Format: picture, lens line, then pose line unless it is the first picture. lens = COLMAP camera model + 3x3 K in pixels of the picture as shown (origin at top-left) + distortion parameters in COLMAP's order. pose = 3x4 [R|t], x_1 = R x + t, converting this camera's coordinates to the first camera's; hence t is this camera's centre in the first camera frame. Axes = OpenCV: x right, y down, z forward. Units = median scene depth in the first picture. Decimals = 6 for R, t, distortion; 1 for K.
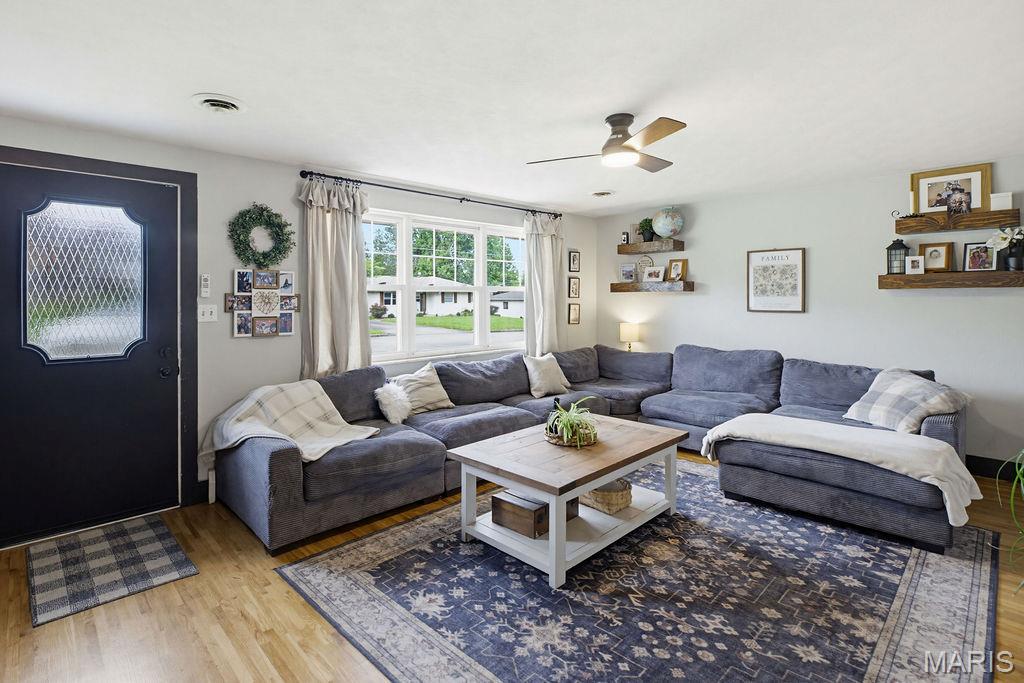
lens RADIAL K [[508.1, 0, 479.8], [0, 508.1, 298.5], [0, 0, 1]] dist [-0.001555, 0.000232]
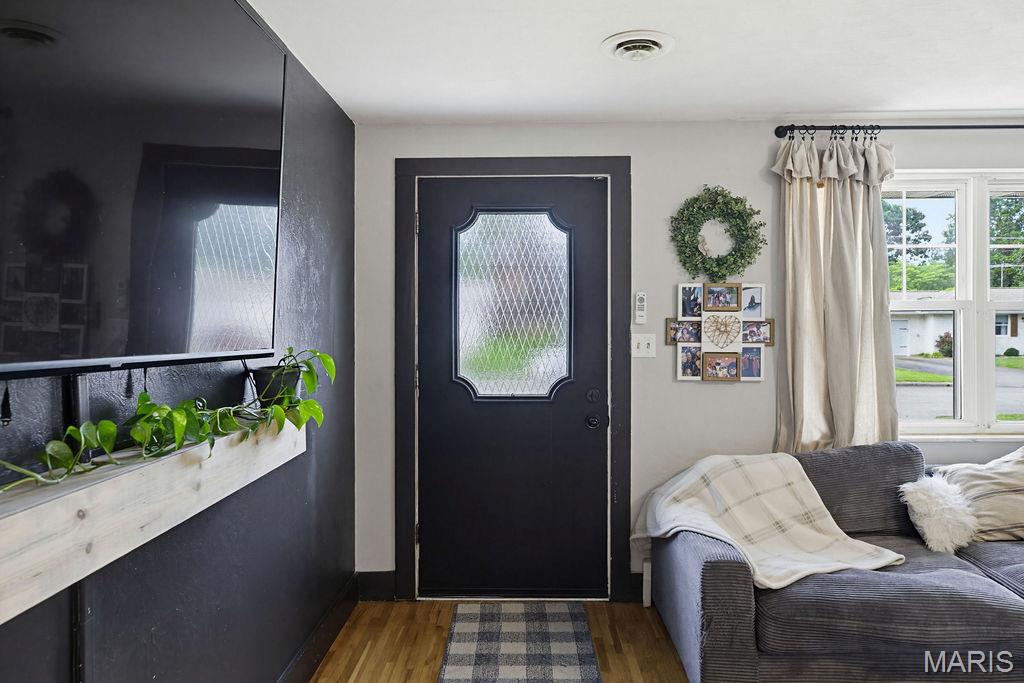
lens RADIAL K [[698.5, 0, 514.3], [0, 698.5, 332.1], [0, 0, 1]] dist [-0.001899, 0.000024]
pose [[0.725012, 0.005155, -0.688717, 0.020701], [0.000229, 0.999970, 0.007727, 0.001802], [0.688736, -0.005760, 0.724989, 0.143565]]
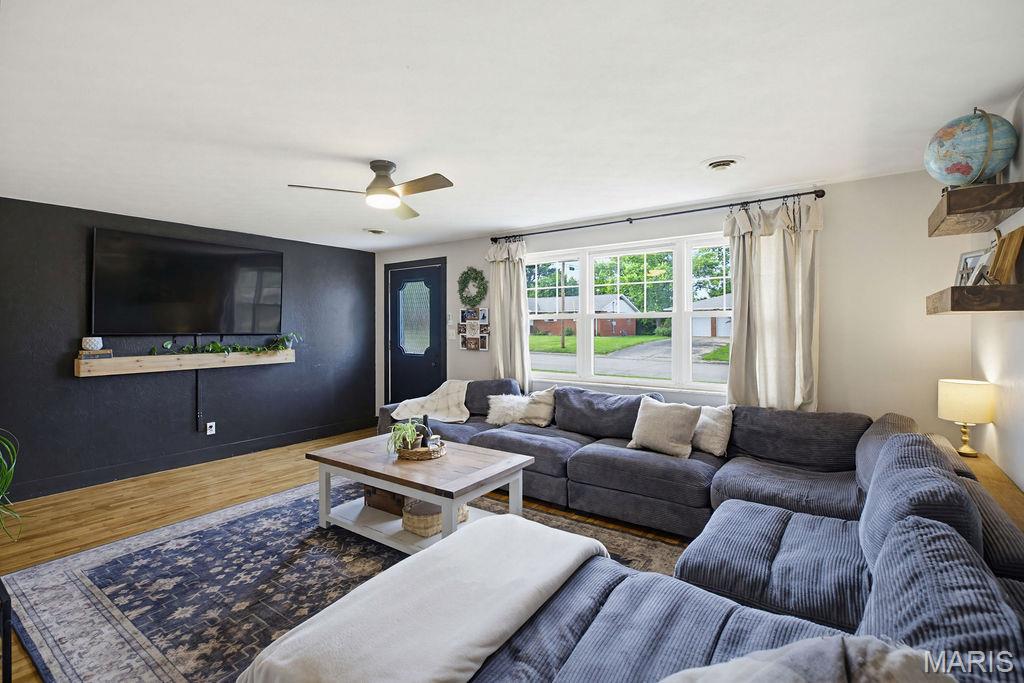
lens RADIAL K [[472.1, 0, 513.0], [0, 472.1, 323.5], [0, 0, 1]] dist [-0.001735, -0.000221]
pose [[0.192435, -0.002554, -0.981306, 1.104487], [0.000528, 0.999997, -0.002499, -0.005087], [0.981310, -0.000038, 0.192436, 0.892879]]
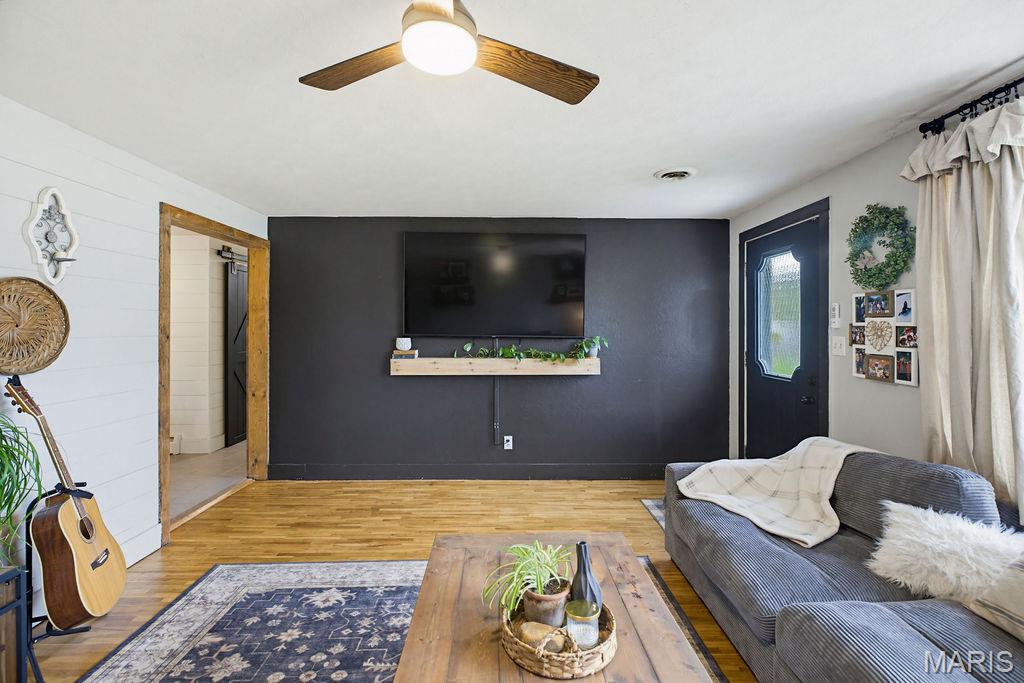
lens RADIAL K [[472.1, 0, 513.0], [0, 472.1, 323.5], [0, 0, 1]] dist [-0.001735, -0.000221]
pose [[-0.667709, -0.004496, -0.744408, 0.473192], [-0.000889, 0.999986, -0.005242, -0.005783], [0.744422, -0.002838, -0.667704, 1.126844]]
